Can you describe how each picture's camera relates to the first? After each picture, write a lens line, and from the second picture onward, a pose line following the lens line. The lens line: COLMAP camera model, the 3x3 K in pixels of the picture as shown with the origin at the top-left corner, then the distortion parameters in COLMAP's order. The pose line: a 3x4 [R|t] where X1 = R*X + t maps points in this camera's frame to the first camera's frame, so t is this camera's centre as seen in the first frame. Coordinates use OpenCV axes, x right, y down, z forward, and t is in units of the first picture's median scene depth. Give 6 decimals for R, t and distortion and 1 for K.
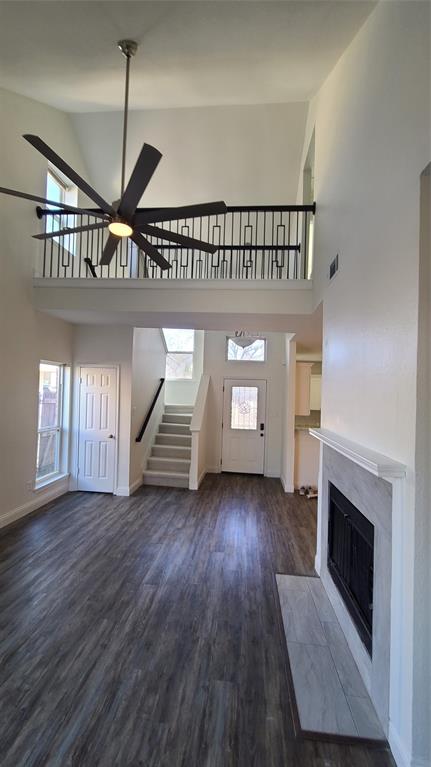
lens RADIAL K [[308.5, 0, 217.4], [0, 308.5, 385.7], [0, 0, 1]] dist [-0.005805, 0.001022]
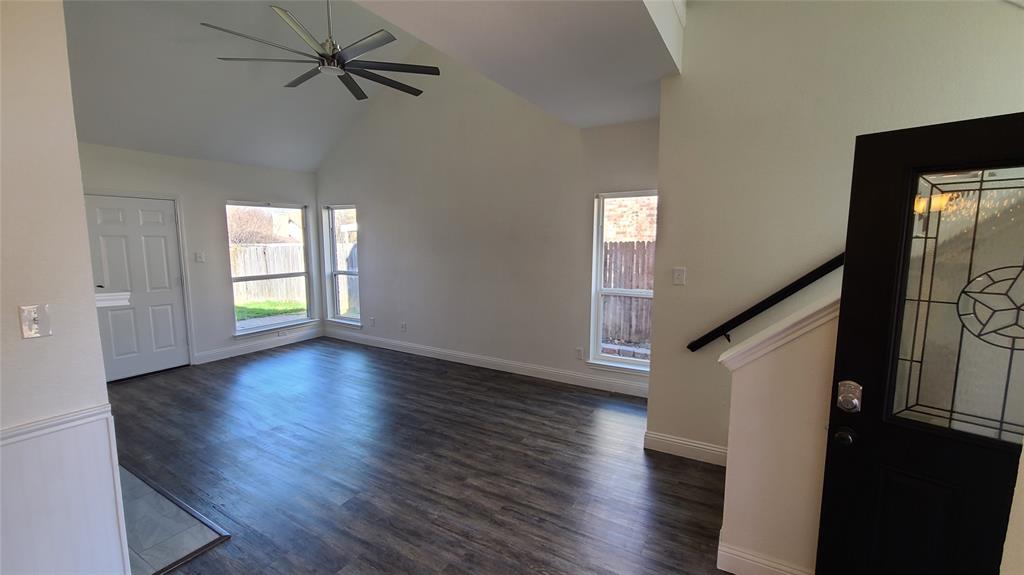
lens RADIAL K [[411.9, 0, 514.5], [0, 411.9, 290.1], [0, 0, 1]] dist [-0.005805, 0.001022]
pose [[-0.415369, 0.072080, -0.906793, 0.468418], [0.003400, 0.996972, 0.077691, 0.077720], [0.909647, 0.029187, -0.414356, 1.375805]]
